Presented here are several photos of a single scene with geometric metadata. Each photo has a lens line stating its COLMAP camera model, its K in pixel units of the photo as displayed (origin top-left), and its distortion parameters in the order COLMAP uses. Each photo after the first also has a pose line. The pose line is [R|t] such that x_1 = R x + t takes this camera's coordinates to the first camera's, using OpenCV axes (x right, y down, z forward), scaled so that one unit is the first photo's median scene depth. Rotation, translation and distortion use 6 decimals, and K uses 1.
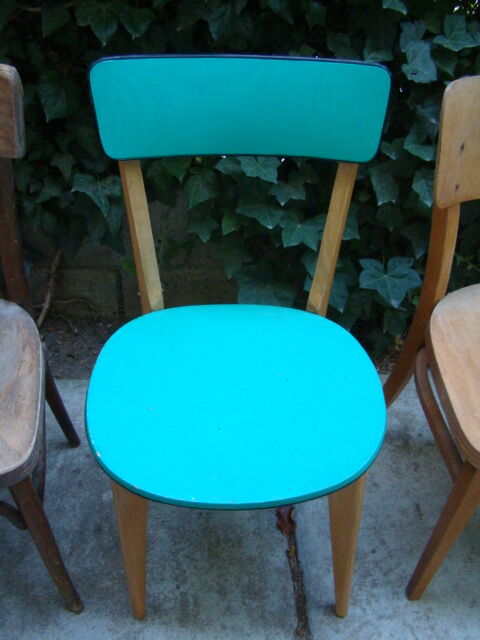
lens RADIAL K [[596.4, 0, 232.9], [0, 596.4, 321.2], [0, 0, 1]] dist [-0.194976, 0.141302]
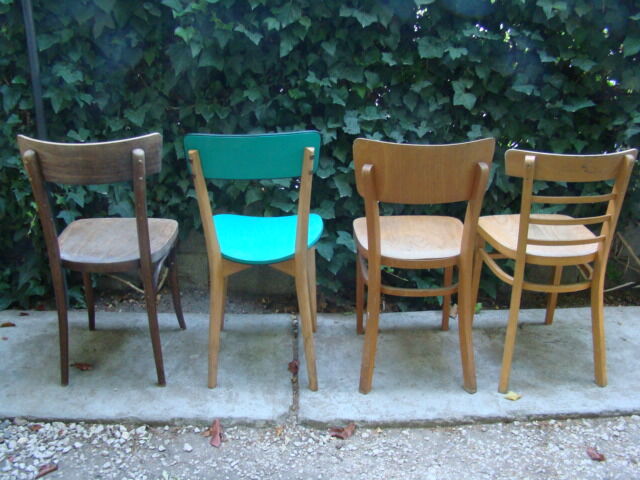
lens RADIAL K [[596.5, 0, 320.0], [0, 596.5, 240.0], [0, 0, 1]] dist [-0.182595, 0.124646]
pose [[0.999684, -0.003836, -0.024839, 0.237848], [-0.005218, 0.935079, -0.354402, 0.674678], [0.024586, 0.354420, 0.934763, -0.858512]]
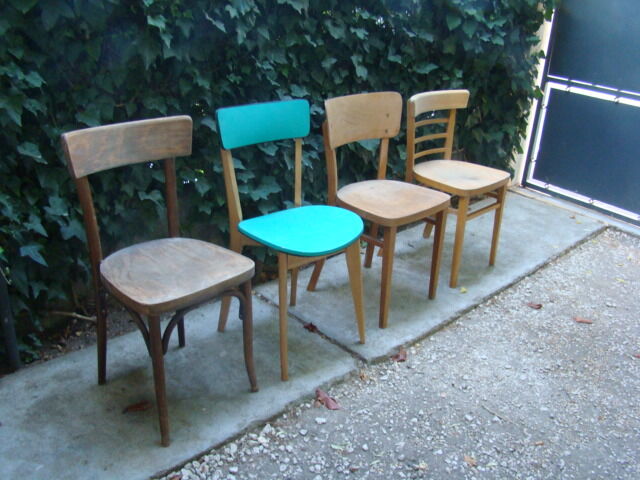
lens RADIAL K [[596.5, 0, 320.0], [0, 596.5, 240.0], [0, 0, 1]] dist [-0.182595, 0.124646]
pose [[0.767376, -0.249821, 0.590529, -1.058635], [0.411216, 0.898383, -0.154306, 0.434299], [-0.491972, 0.361246, 0.792127, -0.720194]]
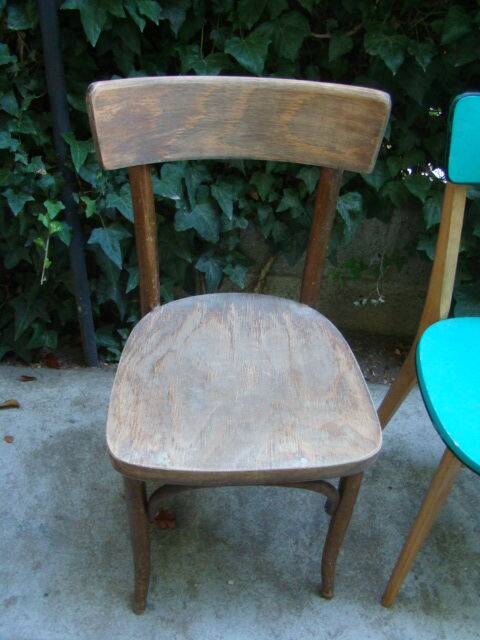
lens RADIAL K [[596.5, 0, 240.0], [0, 596.5, 320.0], [0, 0, 1]] dist [-0.182595, 0.124646]
pose [[0.997313, 0.058051, -0.044696, -0.405866], [-0.059166, 0.997959, -0.024035, 0.027510], [0.043209, 0.026615, 0.998711, -0.090940]]
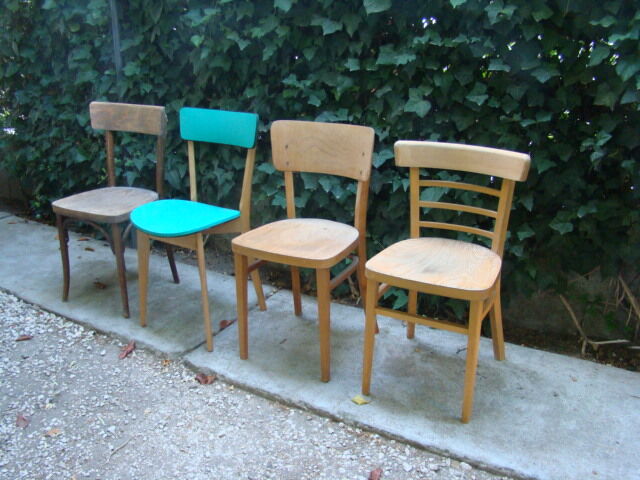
lens RADIAL K [[596.5, 0, 320.0], [0, 596.5, 240.0], [0, 0, 1]] dist [-0.182595, 0.124646]
pose [[0.841515, 0.168472, -0.513293, 1.519460], [-0.344199, 0.899520, -0.269056, 0.572158], [0.416389, 0.403089, 0.814947, -0.729846]]
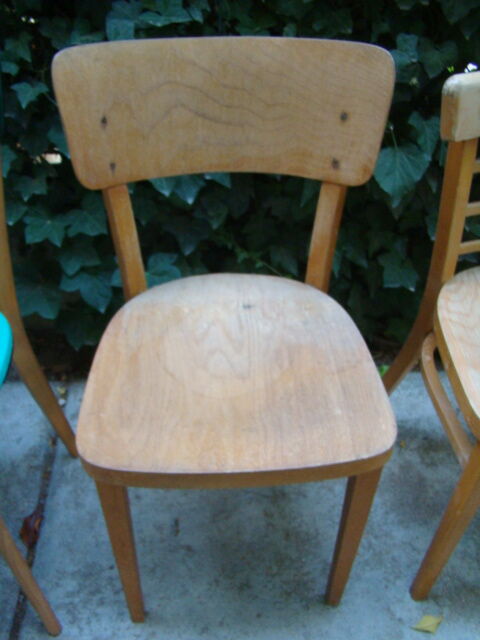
lens RADIAL K [[596.4, 0, 232.9], [0, 596.4, 321.2], [0, 0, 1]] dist [-0.194976, 0.141302]
pose [[0.999854, 0.002109, -0.016957, 0.480913], [-0.002654, 0.999479, -0.032164, 0.034610], [0.016881, 0.032204, 0.999339, 0.068201]]
